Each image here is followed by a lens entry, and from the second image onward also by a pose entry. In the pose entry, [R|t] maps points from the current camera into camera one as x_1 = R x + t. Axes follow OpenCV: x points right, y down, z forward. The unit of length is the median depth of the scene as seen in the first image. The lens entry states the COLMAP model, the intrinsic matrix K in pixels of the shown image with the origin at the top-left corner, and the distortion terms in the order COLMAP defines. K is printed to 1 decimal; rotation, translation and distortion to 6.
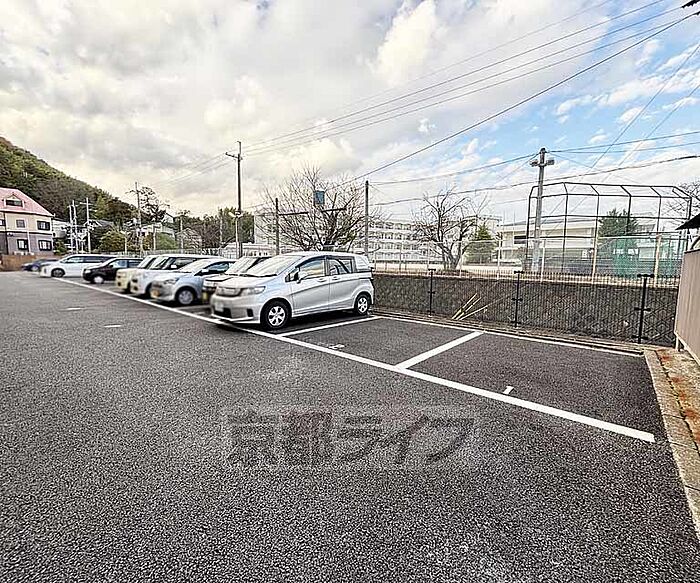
lens RADIAL K [[306.7, 0, 350.0], [0, 306.7, 291.5], [0, 0, 1]] dist [-0.000088, -0.000042]
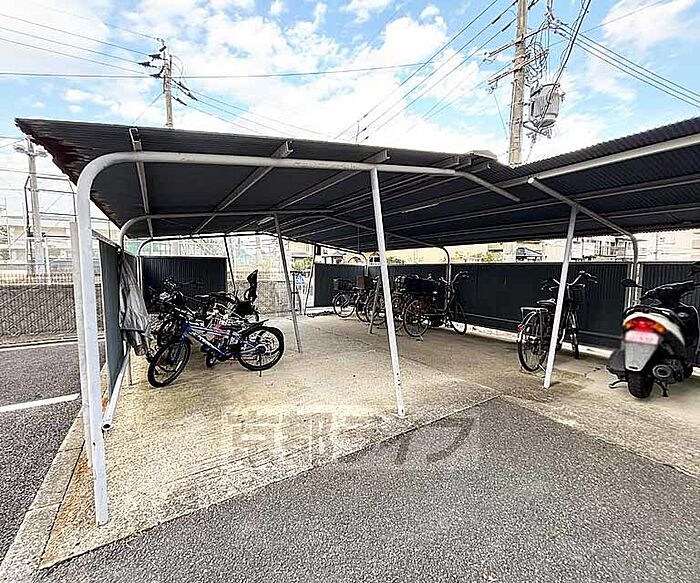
lens RADIAL K [[314.2, 0, 336.8], [0, 314.2, 290.7], [0, 0, 1]] dist [0.000759, -0.000005]
pose [[0.325038, -0.101943, 0.940190, 0.082250], [0.107768, 0.991690, 0.070270, 0.035124], [-0.939541, 0.078482, 0.333323, -0.363396]]
